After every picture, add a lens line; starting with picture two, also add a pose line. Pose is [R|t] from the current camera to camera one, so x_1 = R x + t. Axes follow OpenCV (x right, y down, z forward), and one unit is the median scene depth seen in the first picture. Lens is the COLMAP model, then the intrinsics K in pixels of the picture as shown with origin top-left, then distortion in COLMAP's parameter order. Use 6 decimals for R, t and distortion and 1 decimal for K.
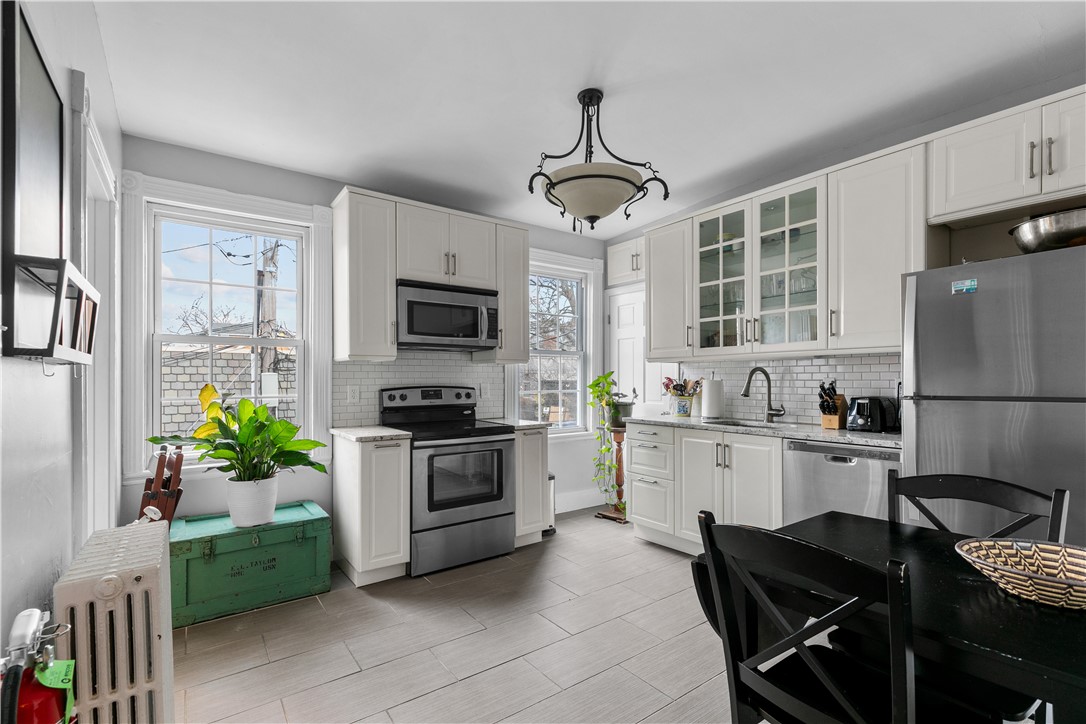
lens RADIAL K [[492.9, 0, 543.0], [0, 492.9, 362.0], [0, 0, 1]] dist [-0.018101, -0.000091]
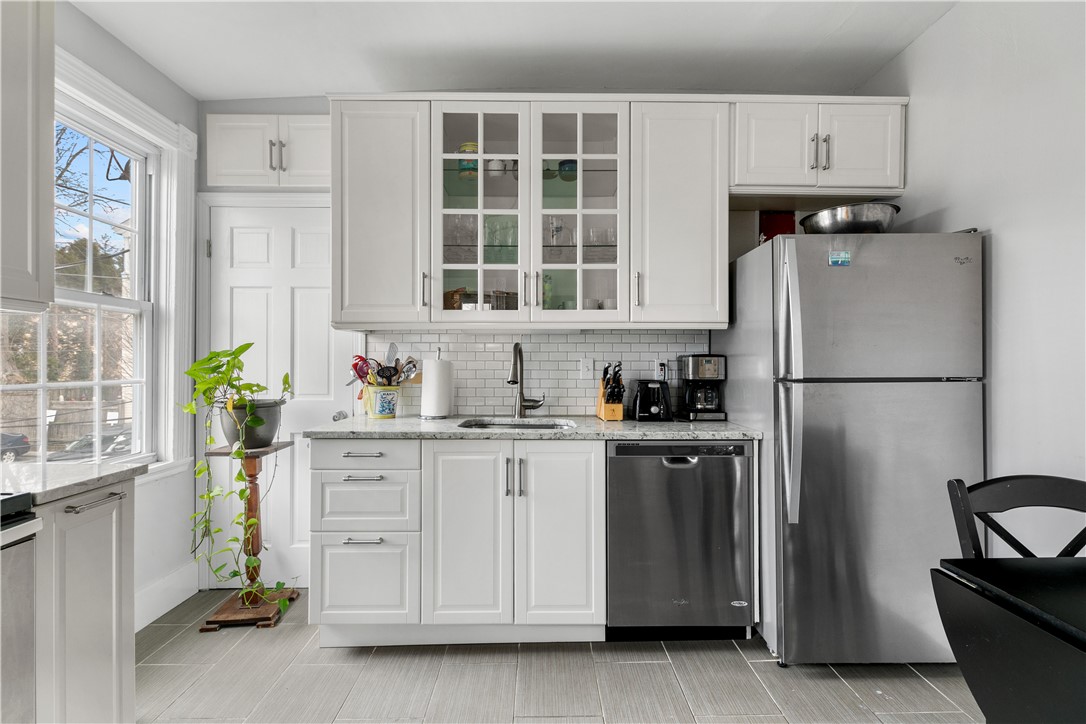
lens RADIAL K [[493.3, 0, 541.7], [0, 493.3, 359.2], [0, 0, 1]] dist [0.003261, 0.000041]
pose [[0.586327, 0.011286, 0.809996, -0.125816], [-0.031673, 0.999458, 0.009001, 0.026228], [-0.809455, -0.030932, 0.586366, 0.532023]]
